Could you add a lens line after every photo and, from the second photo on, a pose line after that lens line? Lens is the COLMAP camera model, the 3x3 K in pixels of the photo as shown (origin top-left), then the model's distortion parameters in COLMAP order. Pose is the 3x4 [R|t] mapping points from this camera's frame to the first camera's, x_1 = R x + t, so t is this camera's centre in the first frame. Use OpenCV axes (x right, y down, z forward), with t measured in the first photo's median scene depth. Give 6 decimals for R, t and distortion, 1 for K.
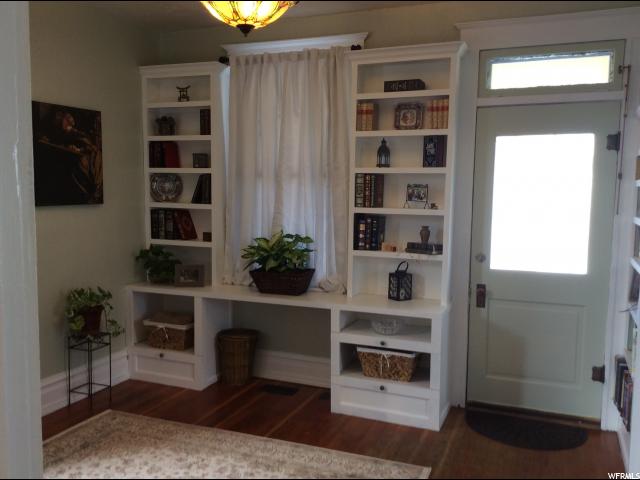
lens RADIAL K [[569.8, 0, 320.0], [0, 569.8, 240.0], [0, 0, 1]] dist [0.143939, -0.244818]
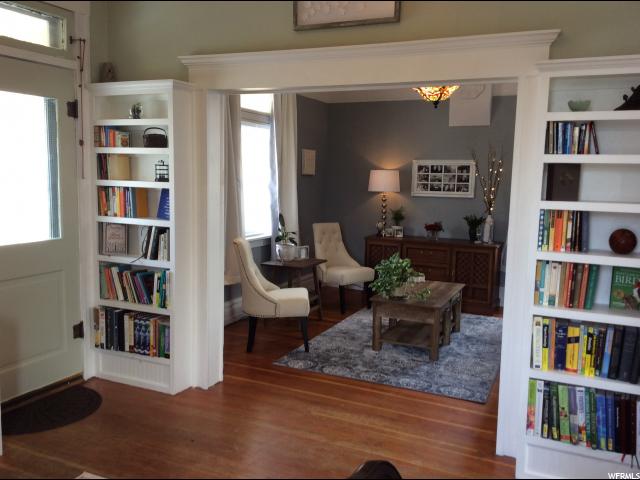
lens RADIAL K [[569.8, 0, 320.0], [0, 569.8, 240.0], [0, 0, 1]] dist [0.143939, -0.244818]
pose [[0.049791, -0.127752, 0.990556, -0.479592], [0.063263, 0.990198, 0.124526, -0.033406], [-0.996754, 0.056465, 0.057385, 0.452312]]
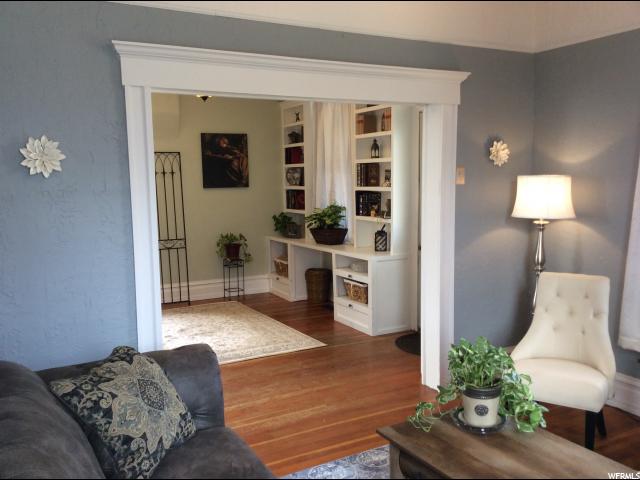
lens RADIAL K [[569.8, 0, 320.0], [0, 569.8, 240.0], [0, 0, 1]] dist [0.143939, -0.244818]
pose [[0.770264, 0.045460, -0.636103, 0.936397], [-0.034434, 0.998966, 0.029696, 0.040223], [0.636795, -0.000970, 0.771032, -0.198829]]
